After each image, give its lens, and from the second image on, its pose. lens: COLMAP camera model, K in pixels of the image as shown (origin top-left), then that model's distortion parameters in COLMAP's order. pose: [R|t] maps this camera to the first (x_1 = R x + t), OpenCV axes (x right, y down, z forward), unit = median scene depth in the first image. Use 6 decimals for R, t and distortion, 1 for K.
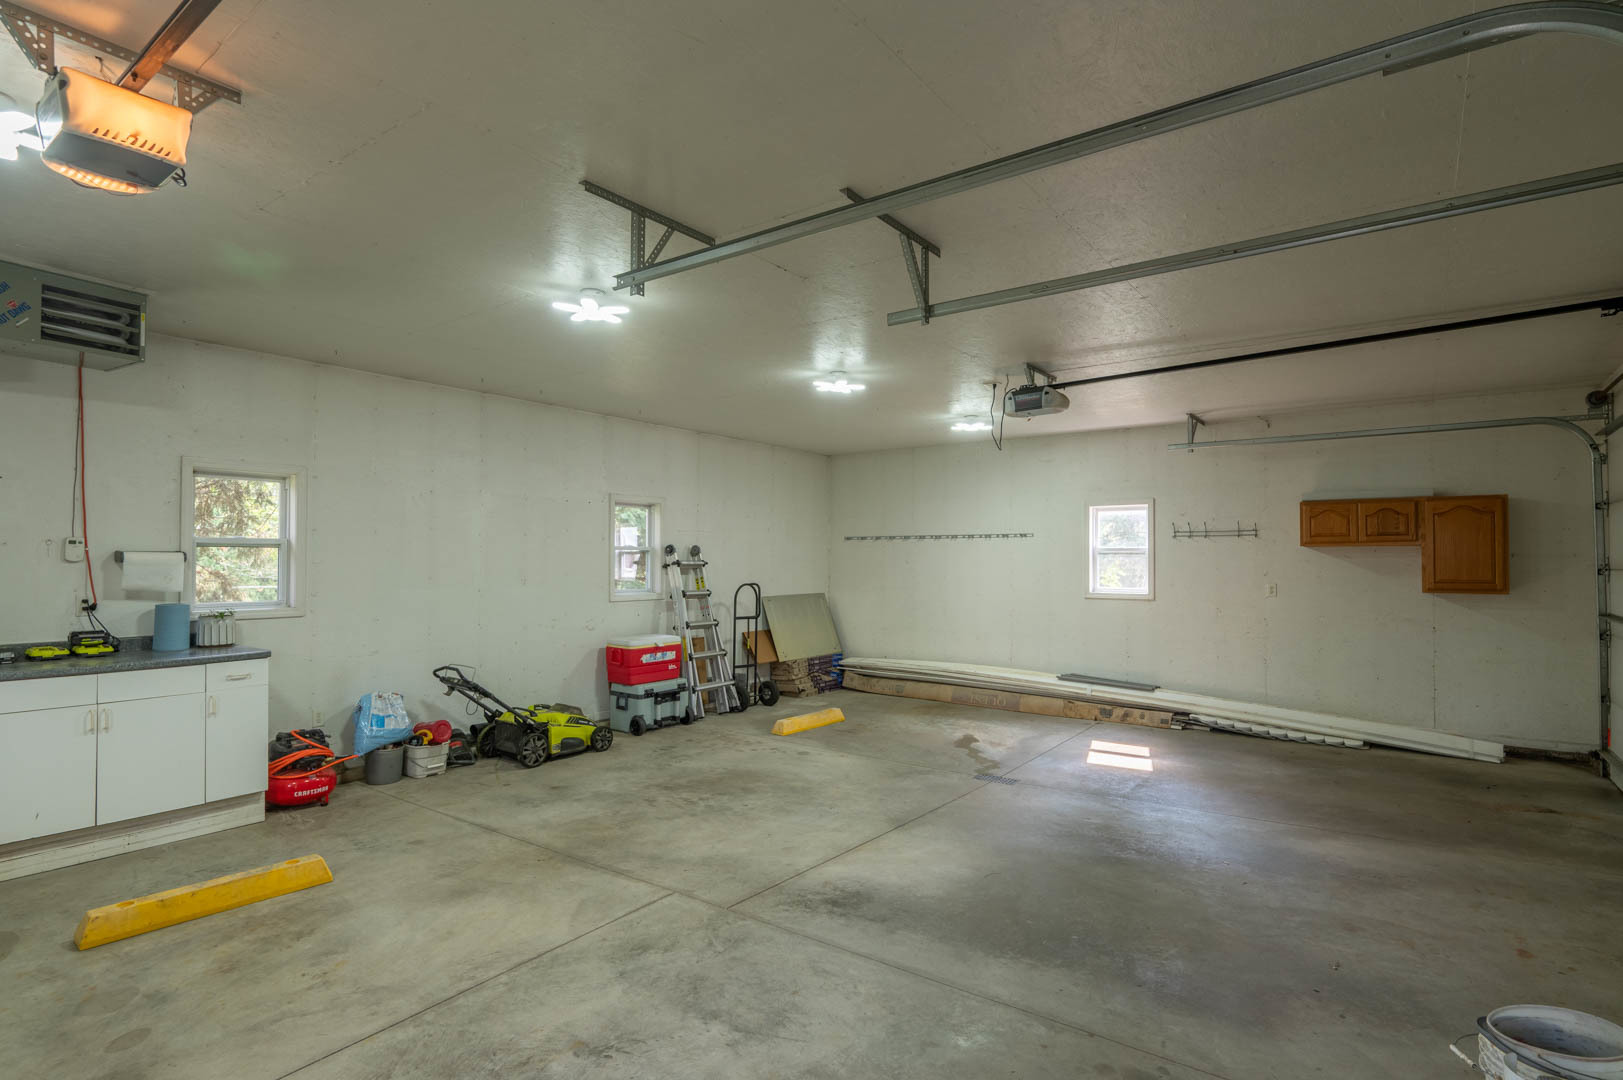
lens RADIAL K [[821.9, 0, 811.5], [0, 821.9, 540.0], [0, 0, 1]] dist [-0.002301, -0.000791]
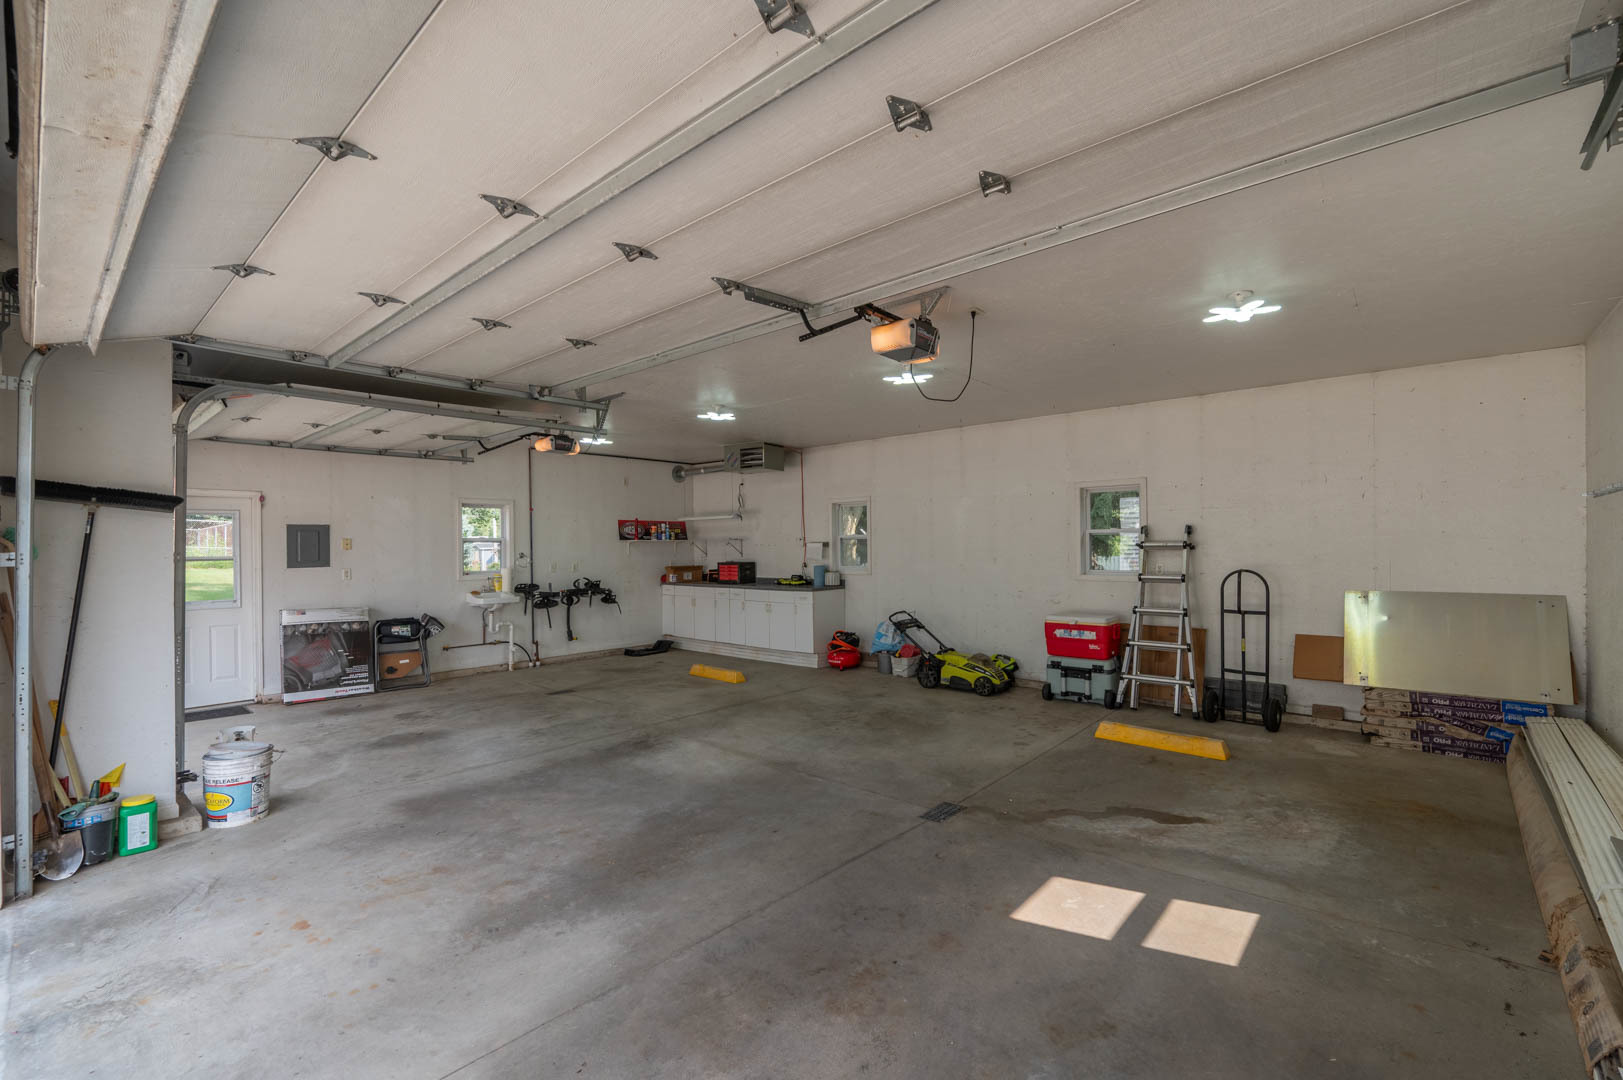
lens RADIAL K [[697.4, 0, 817.5], [0, 697.4, 543.3], [0, 0, 1]] dist [0.003297, 0.000331]
pose [[-0.081947, -0.006263, -0.996617, 1.057342], [0.035376, 0.999332, -0.009189, 0.031895], [0.996009, -0.036009, -0.081671, 1.079021]]
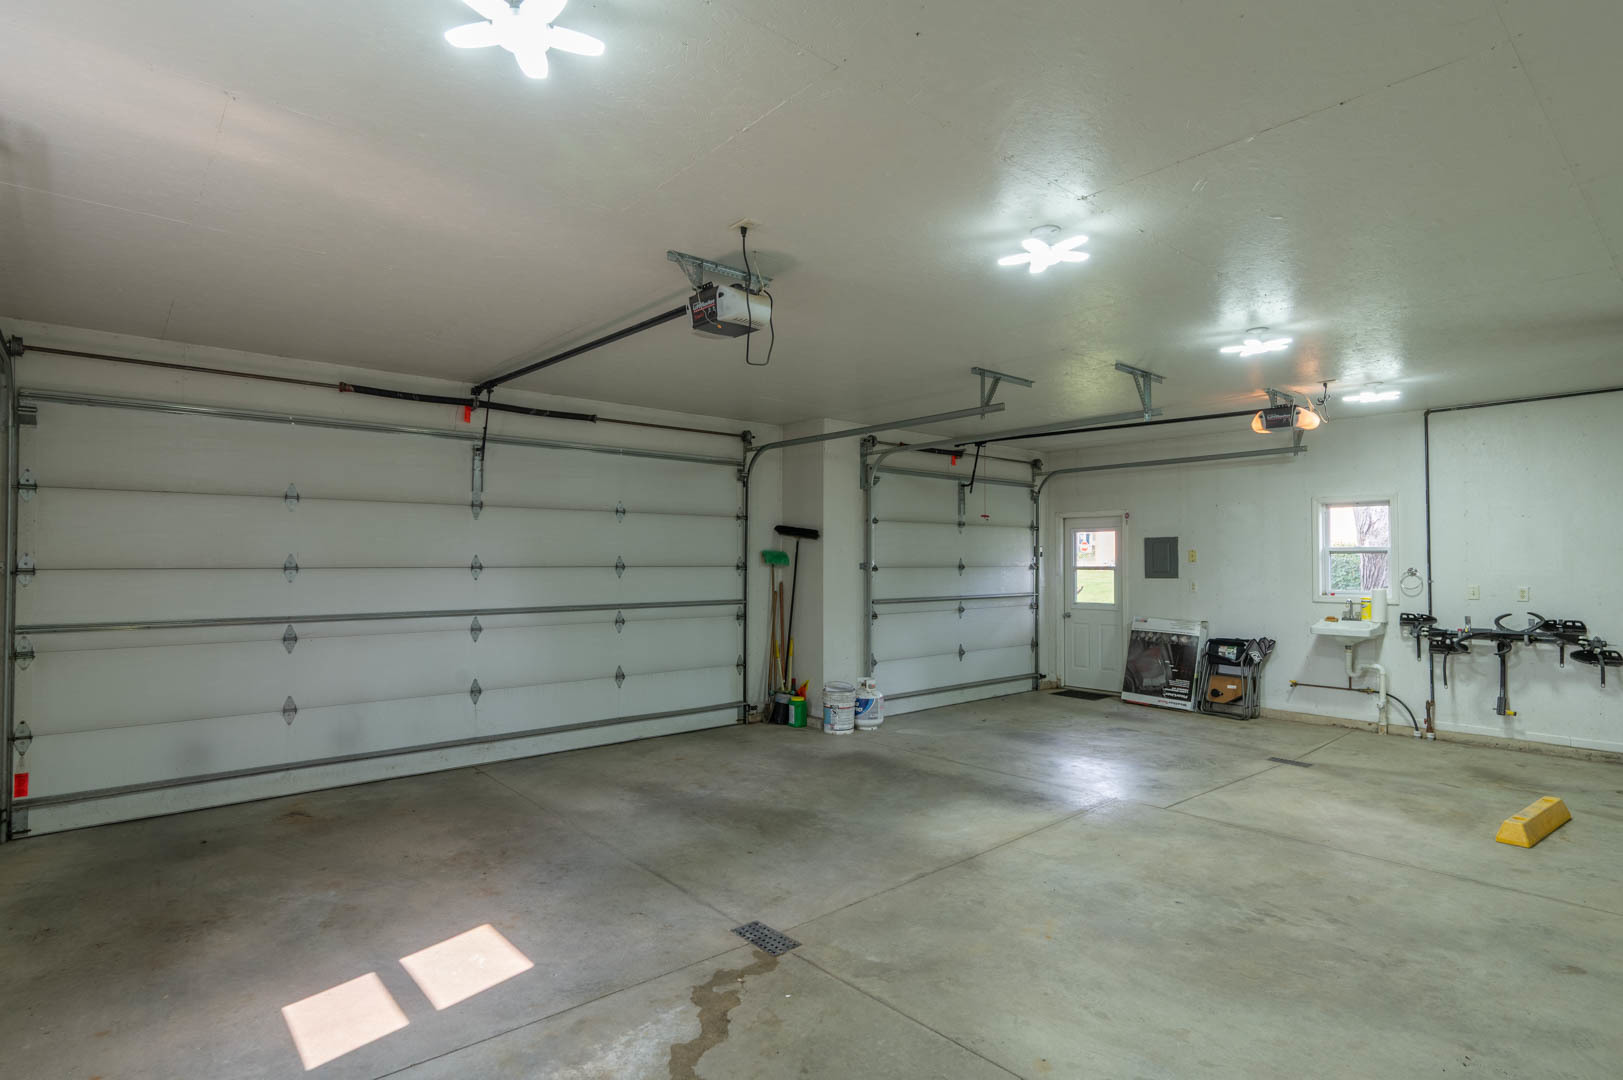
lens RADIAL K [[821.9, 0, 811.5], [0, 821.9, 540.0], [0, 0, 1]] dist [-0.002301, -0.000791]
pose [[-0.976158, 0.003059, 0.217039, 0.076854], [-0.008630, 0.998563, -0.052889, 0.048378], [-0.216889, -0.053501, -0.974729, 1.797595]]
